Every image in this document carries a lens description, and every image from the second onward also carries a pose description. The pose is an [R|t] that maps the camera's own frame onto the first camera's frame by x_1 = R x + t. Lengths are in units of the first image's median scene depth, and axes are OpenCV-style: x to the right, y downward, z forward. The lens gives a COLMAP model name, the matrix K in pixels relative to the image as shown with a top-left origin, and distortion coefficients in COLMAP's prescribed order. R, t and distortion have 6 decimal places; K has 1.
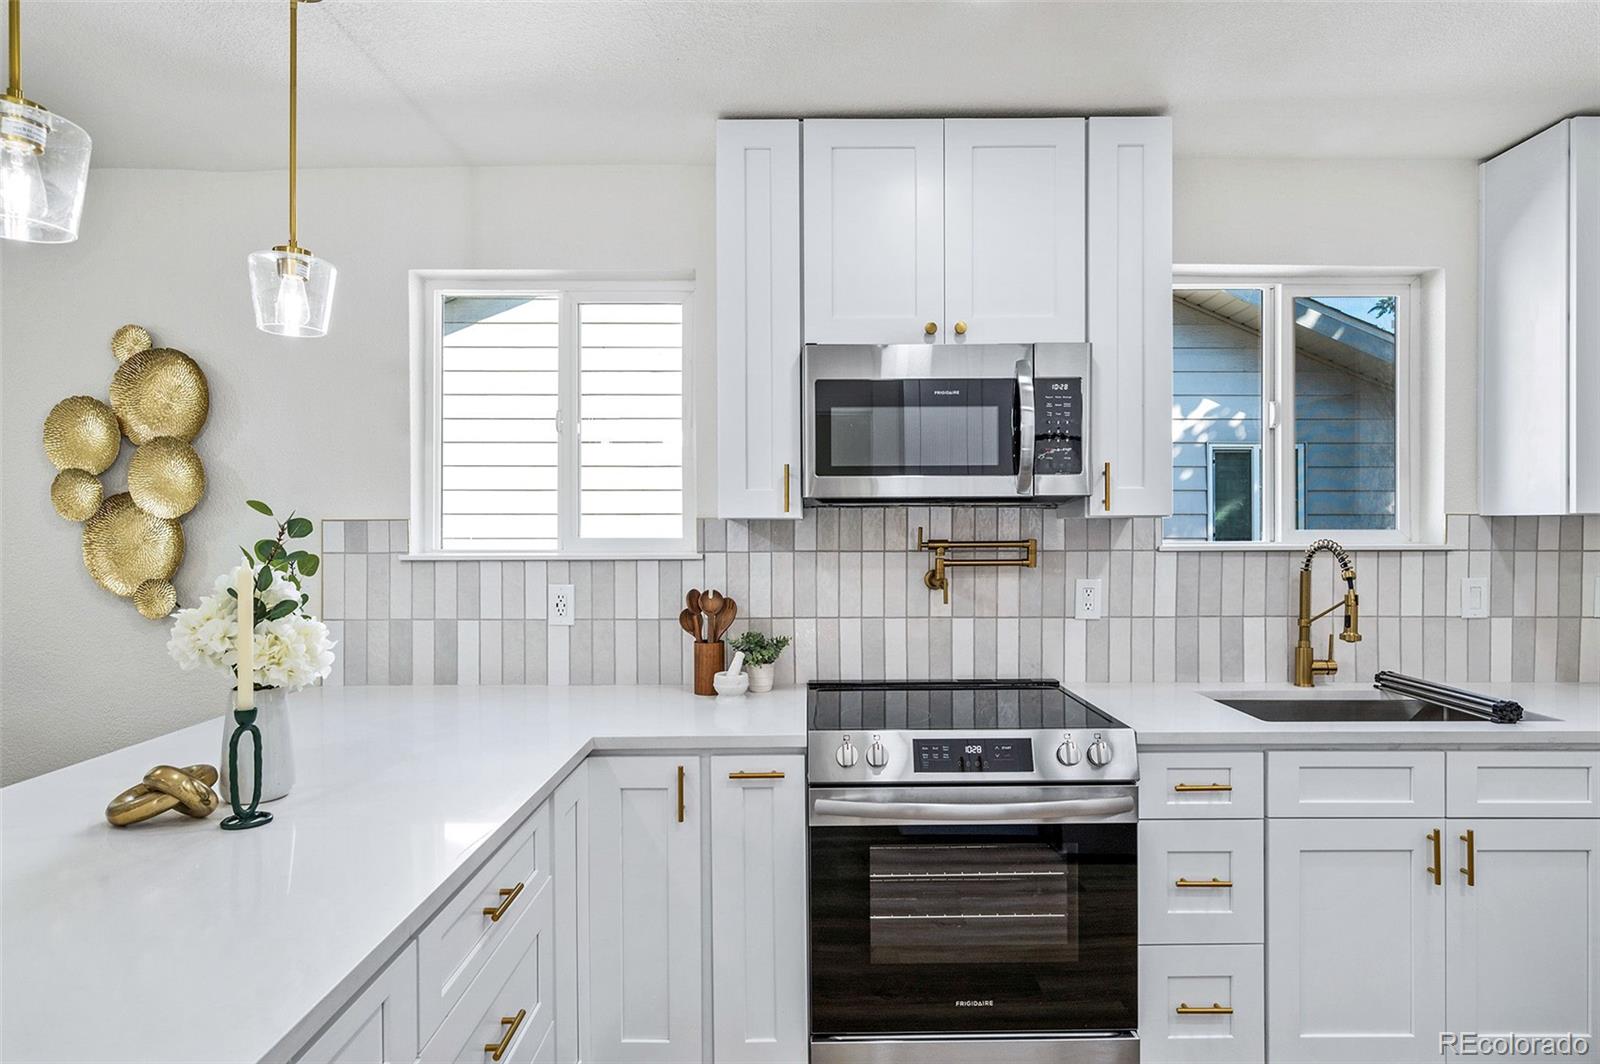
lens RADIAL K [[861.7, 0, 802.7], [0, 861.7, 531.9], [0, 0, 1]] dist [0.002795, -0.001782]
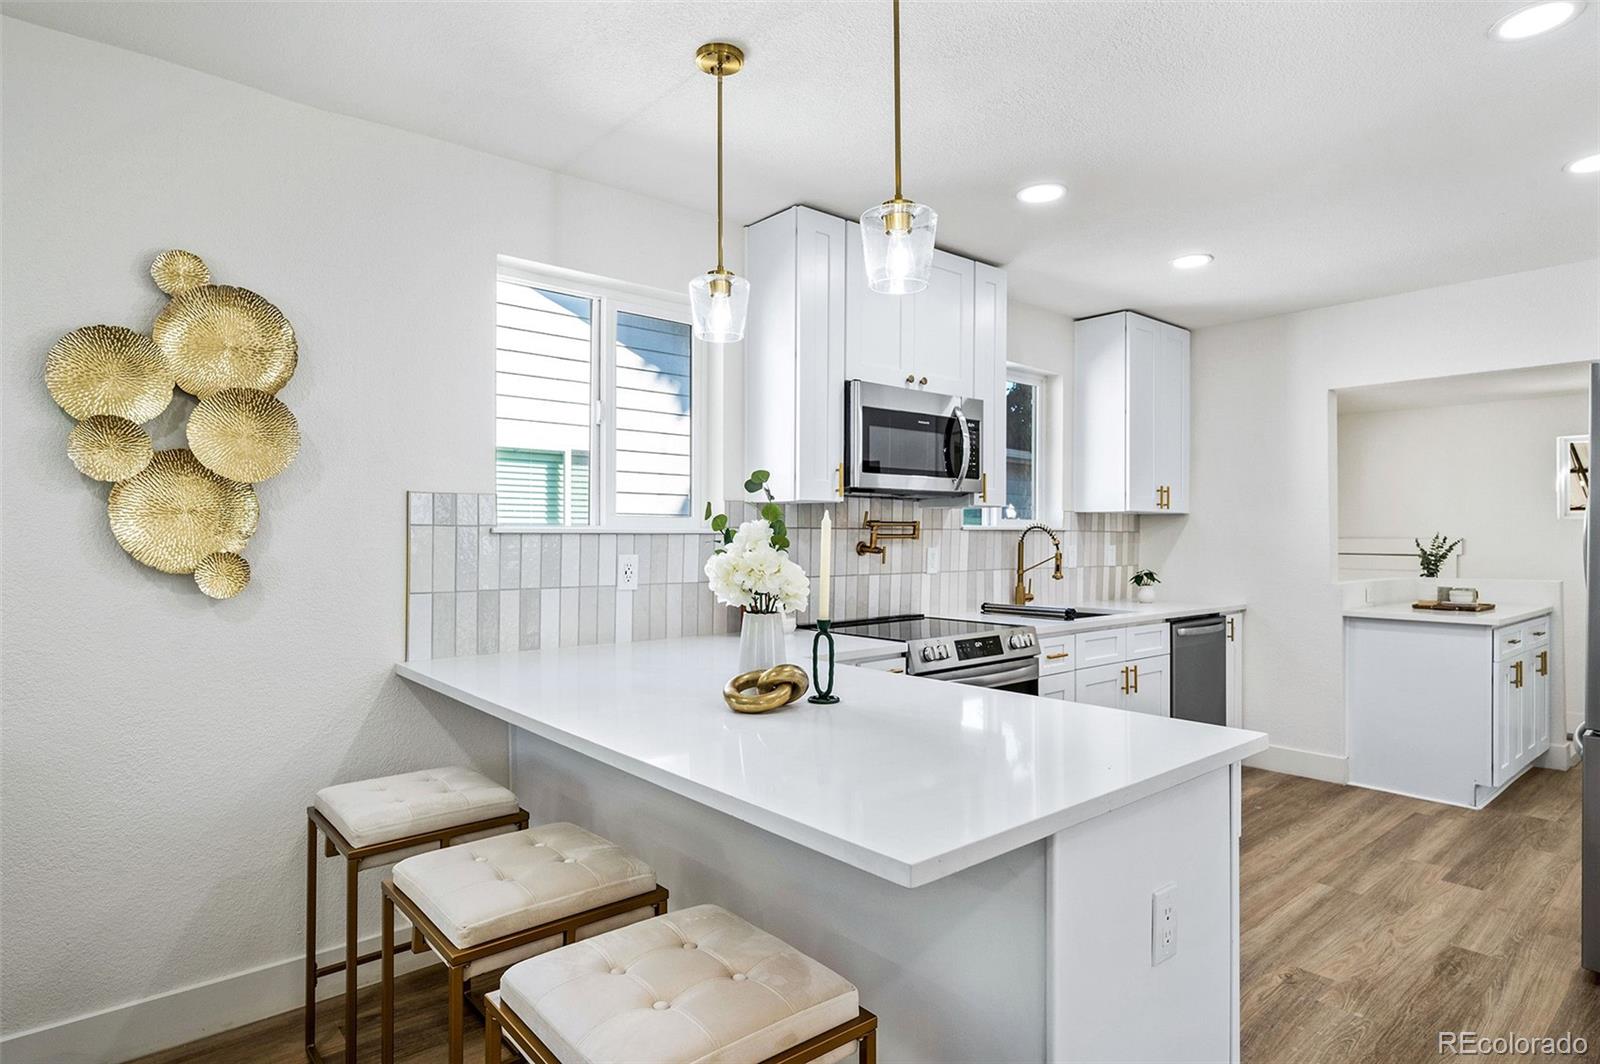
lens RADIAL K [[861.7, 0, 810.5], [0, 861.7, 528.9], [0, 0, 1]] dist [0.002795, -0.001782]
pose [[0.758709, 0.008923, 0.651369, -0.850940], [-0.002970, 0.999943, -0.010239, 0.038213], [-0.651423, 0.005834, 0.758692, -0.027306]]
